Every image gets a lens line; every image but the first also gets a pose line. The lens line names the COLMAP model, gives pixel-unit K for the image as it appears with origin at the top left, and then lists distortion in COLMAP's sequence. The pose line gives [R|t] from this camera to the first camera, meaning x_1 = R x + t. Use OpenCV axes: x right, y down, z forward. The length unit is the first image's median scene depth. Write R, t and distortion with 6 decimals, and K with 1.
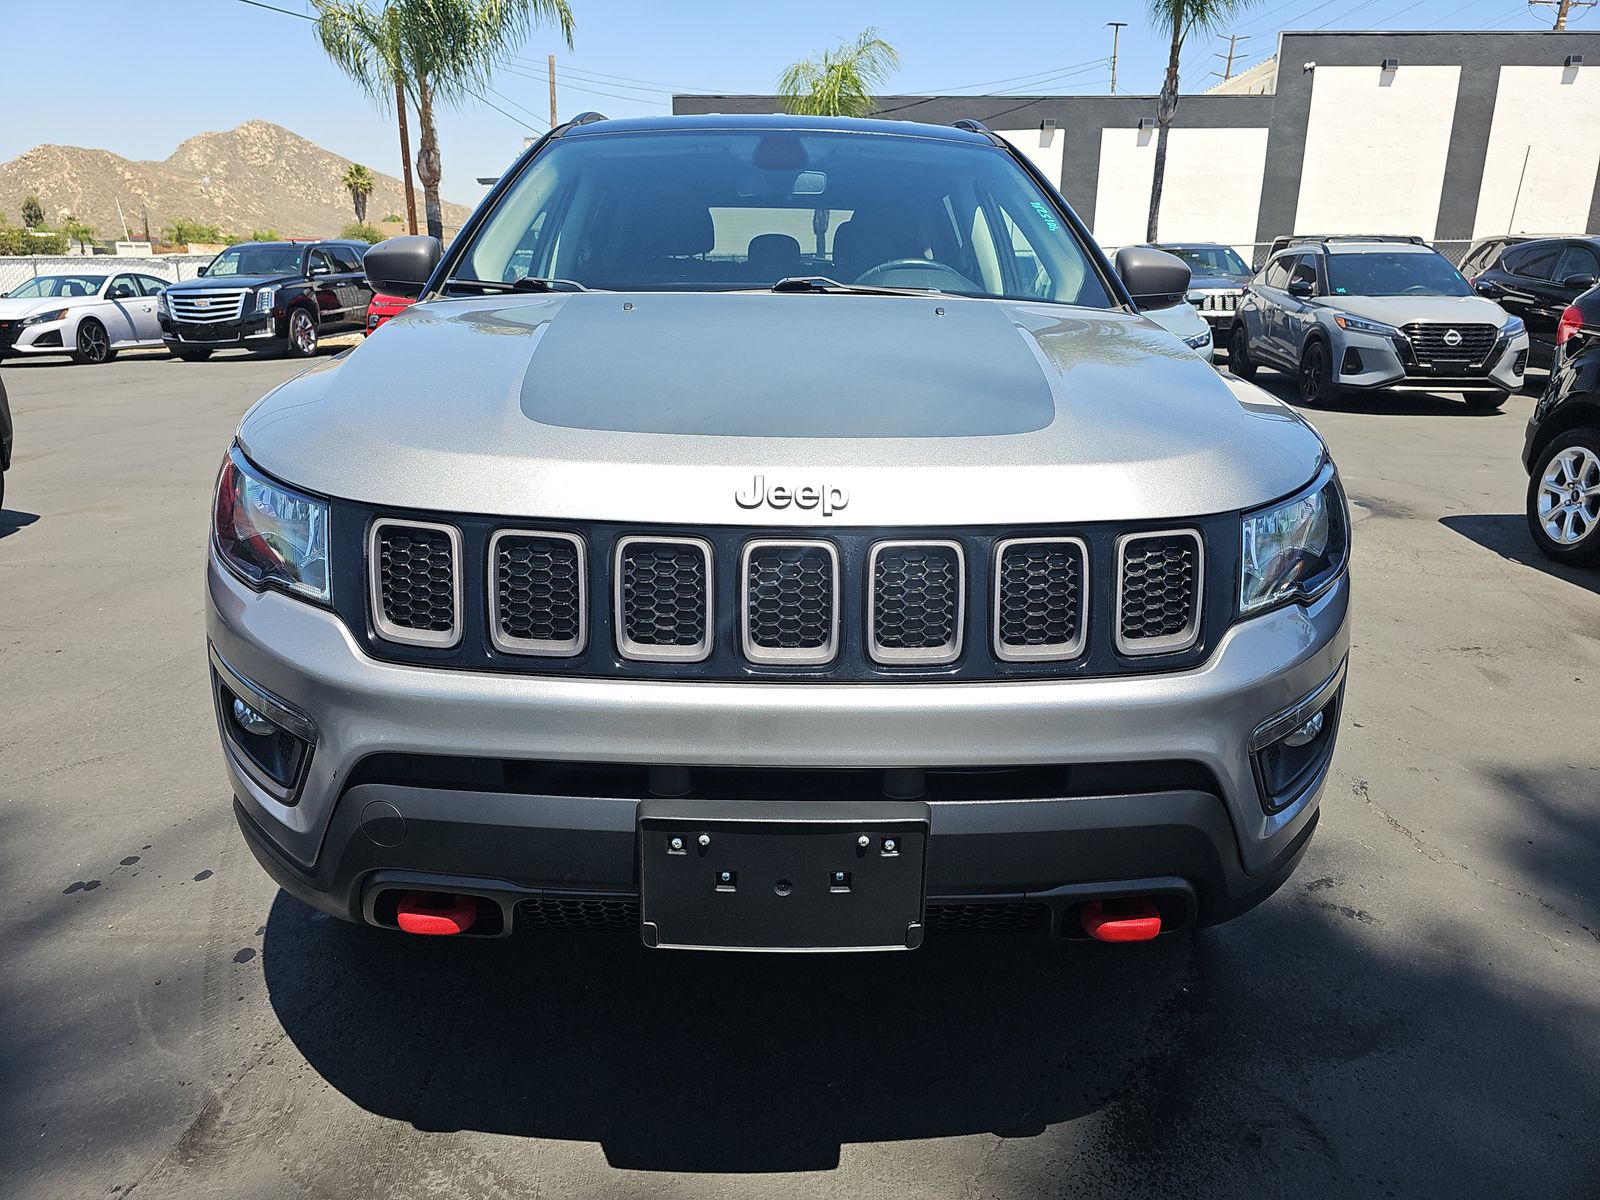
lens RADIAL K [[1051.0, 0, 802.9], [0, 1051.0, 604.7], [0, 0, 1]] dist [-0.020919, 0.002097]
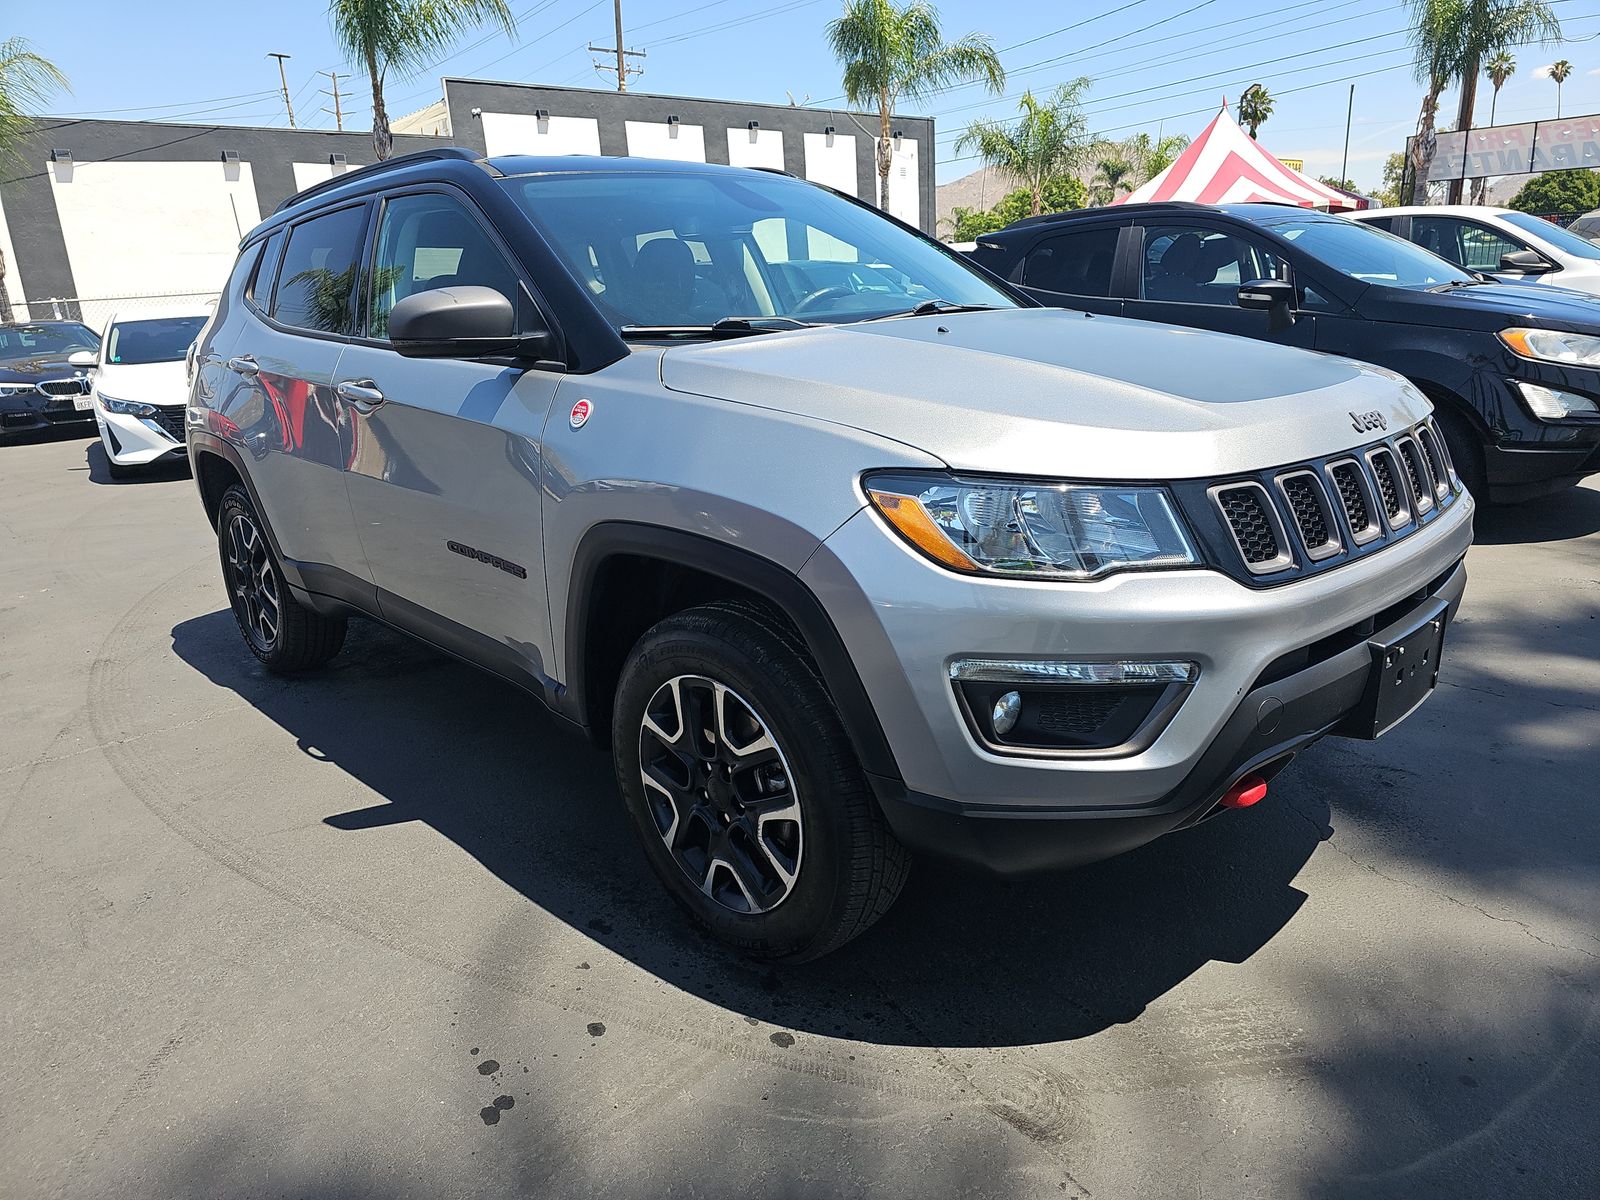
lens RADIAL K [[1051.0, 0, 807.4], [0, 1051.0, 596.0], [0, 0, 1]] dist [-0.020919, 0.002097]
pose [[0.728089, -0.223845, 0.647904, -0.104553], [0.247281, 0.967306, 0.056311, -0.009696], [-0.639326, 0.119215, 0.759638, 0.022402]]
